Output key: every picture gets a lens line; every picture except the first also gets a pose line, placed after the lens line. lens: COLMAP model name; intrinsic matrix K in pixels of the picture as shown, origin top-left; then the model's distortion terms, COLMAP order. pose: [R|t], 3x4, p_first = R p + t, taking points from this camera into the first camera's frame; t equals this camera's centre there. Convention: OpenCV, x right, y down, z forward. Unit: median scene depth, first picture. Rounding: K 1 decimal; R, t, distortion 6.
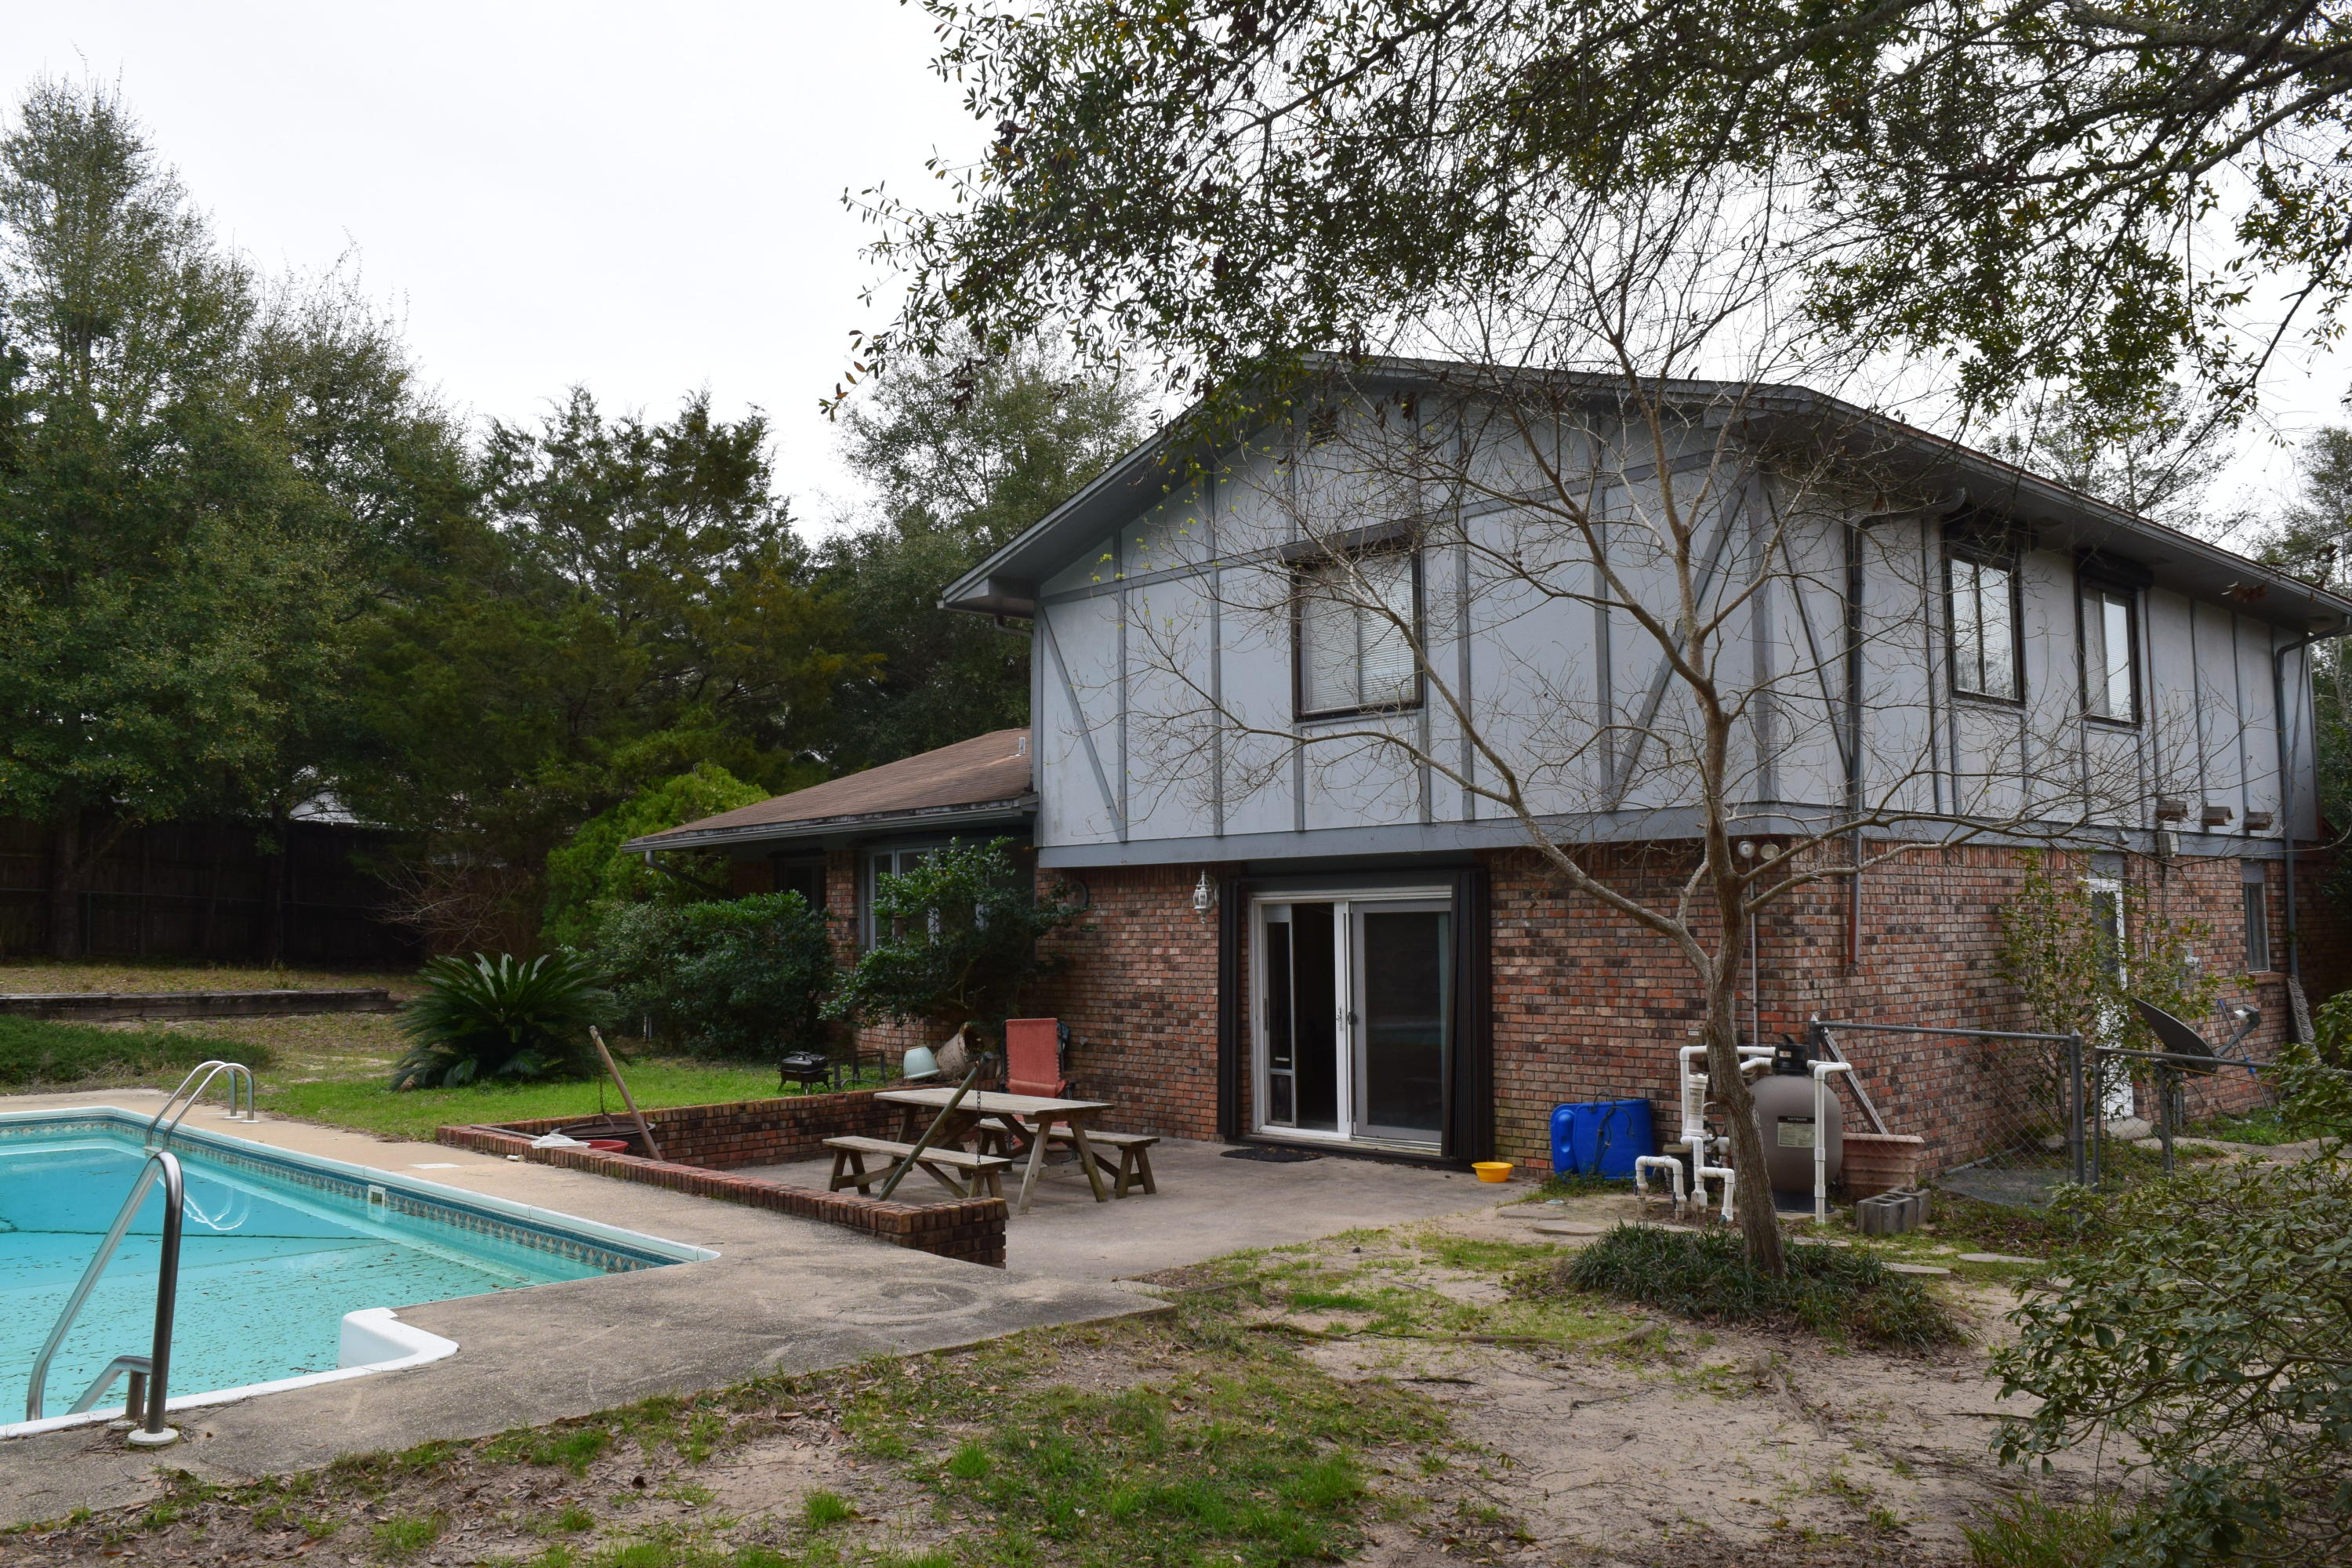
lens RADIAL K [[1829.5, 0, 1176.0], [0, 1829.5, 784.0], [0, 0, 1]] dist [0.010448, 0.007535]
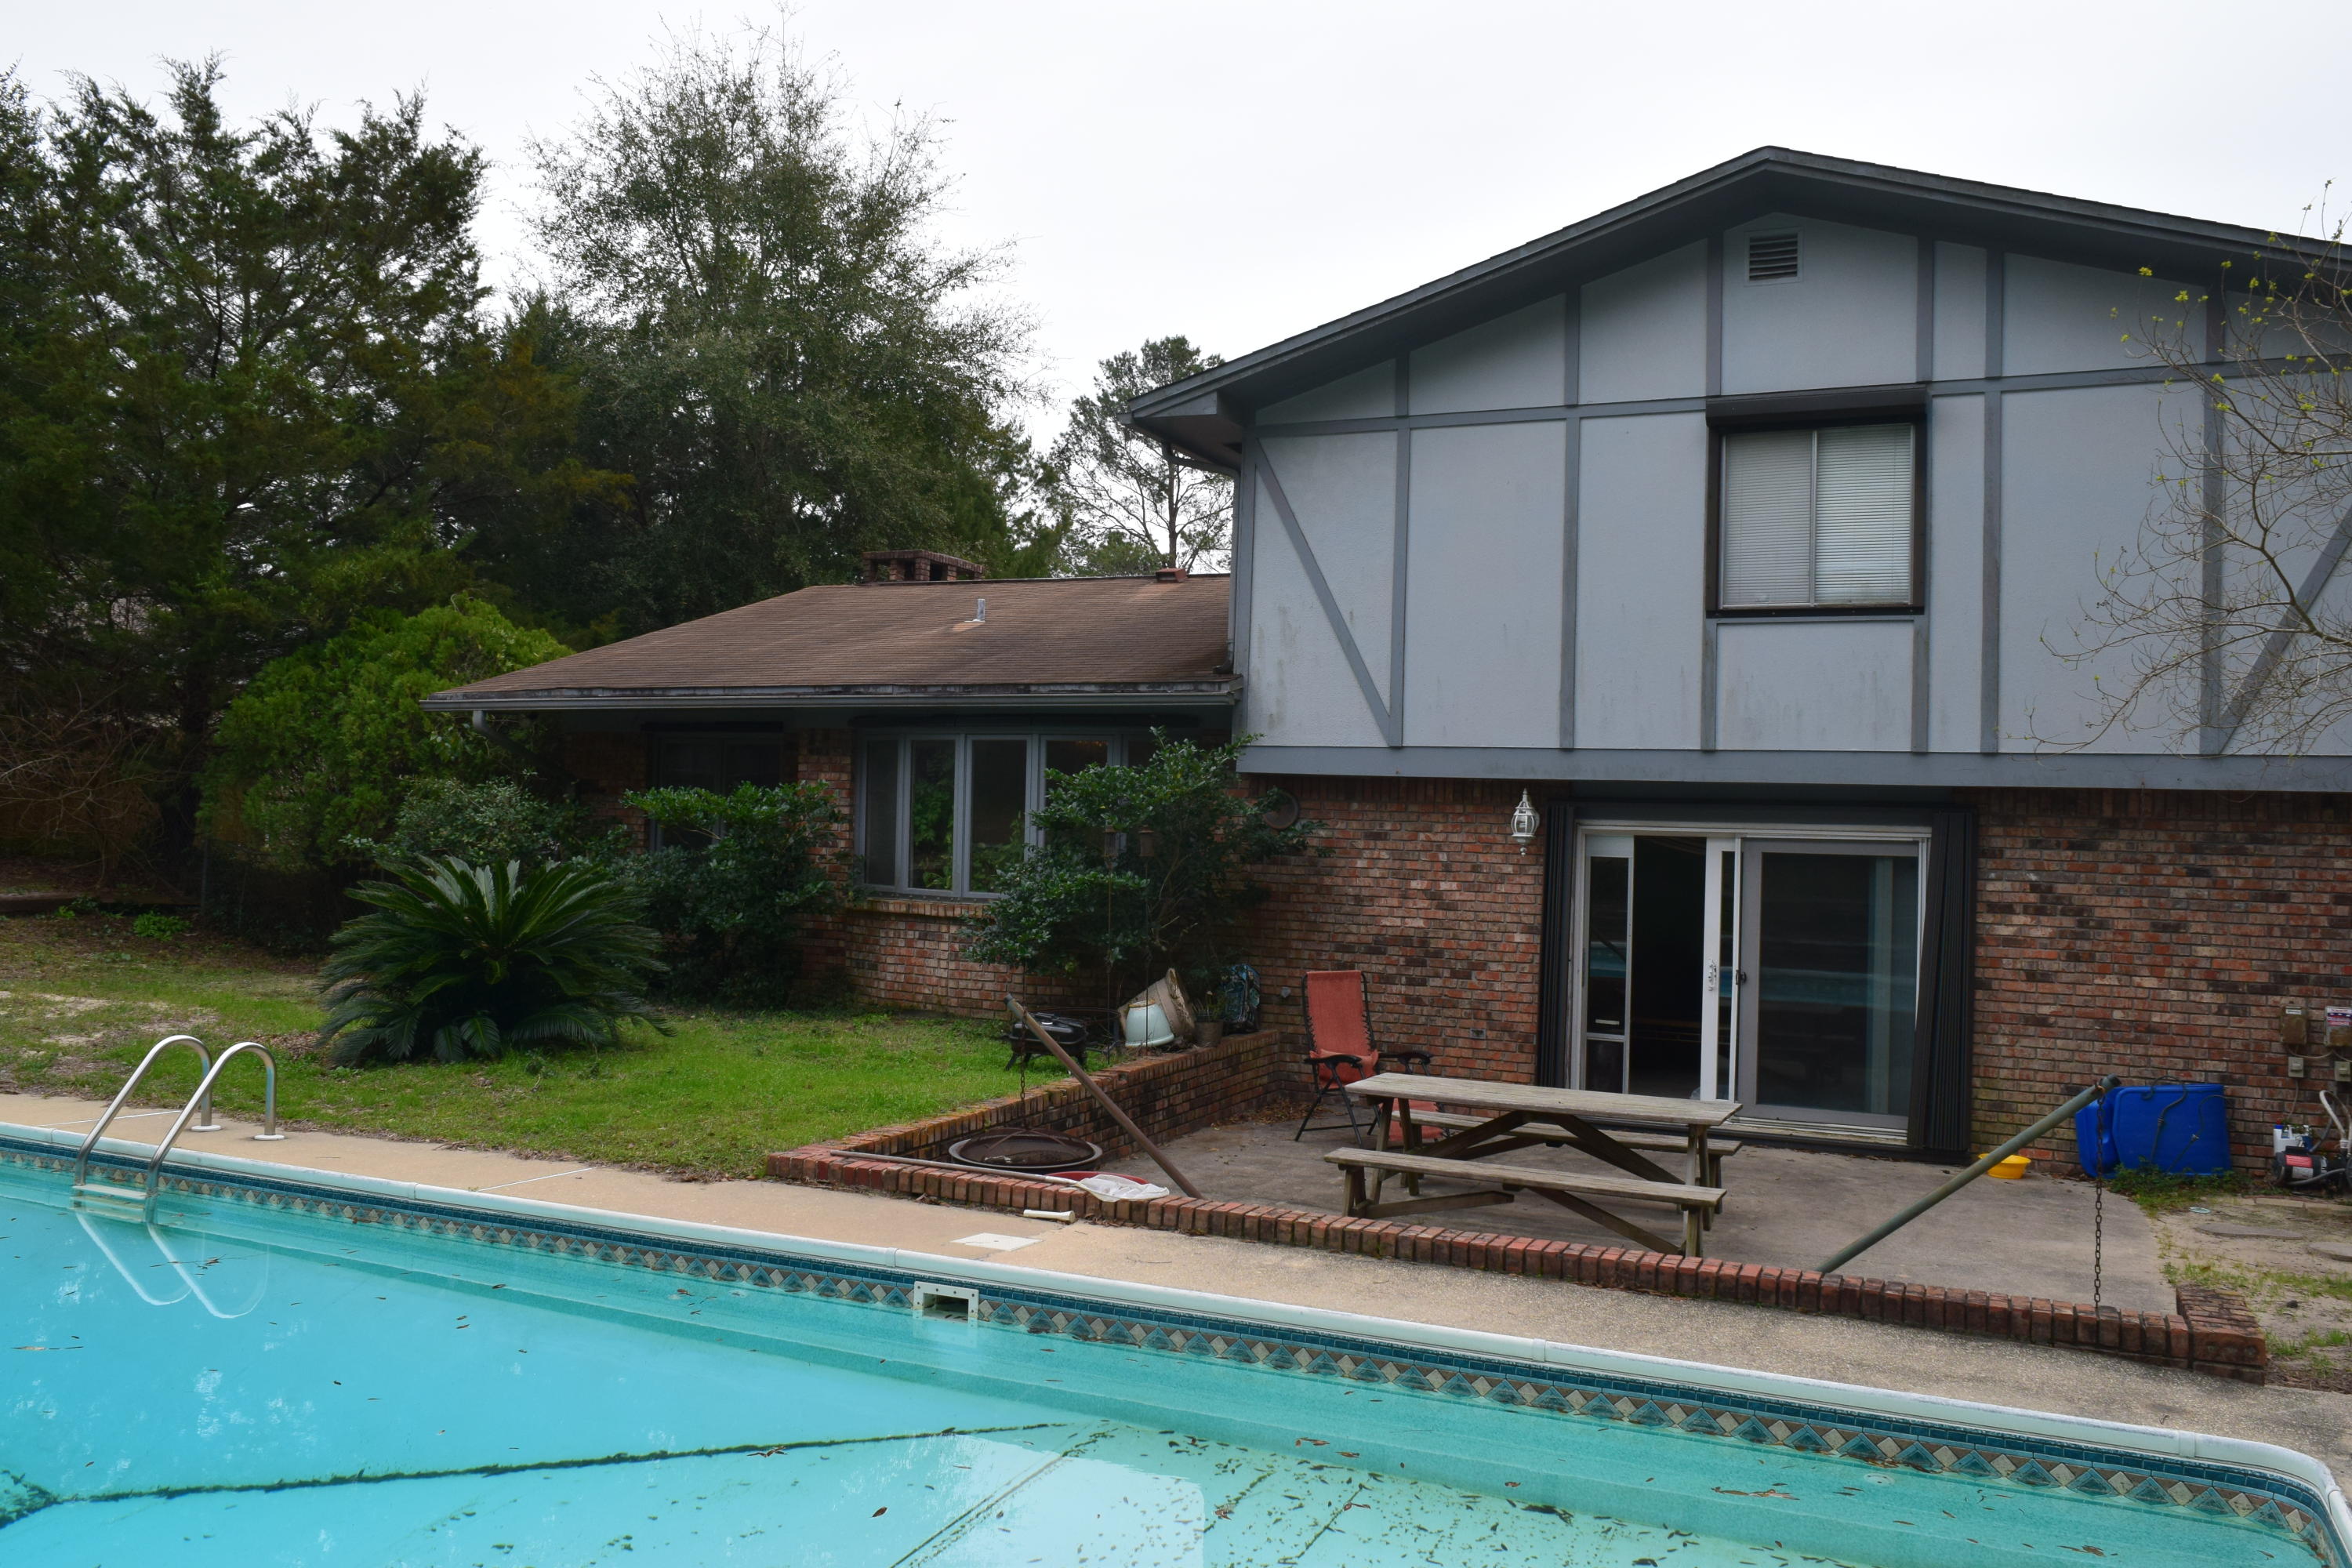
lens RADIAL K [[1795.9, 0, 1176.0], [0, 1795.9, 784.0], [0, 0, 1]] dist [-0.005636, 0.002964]
pose [[0.920812, 0.047499, 0.387103, -0.462381], [-0.069882, 0.996587, 0.043944, 0.021969], [-0.383694, -0.067516, 0.920989, 0.349444]]
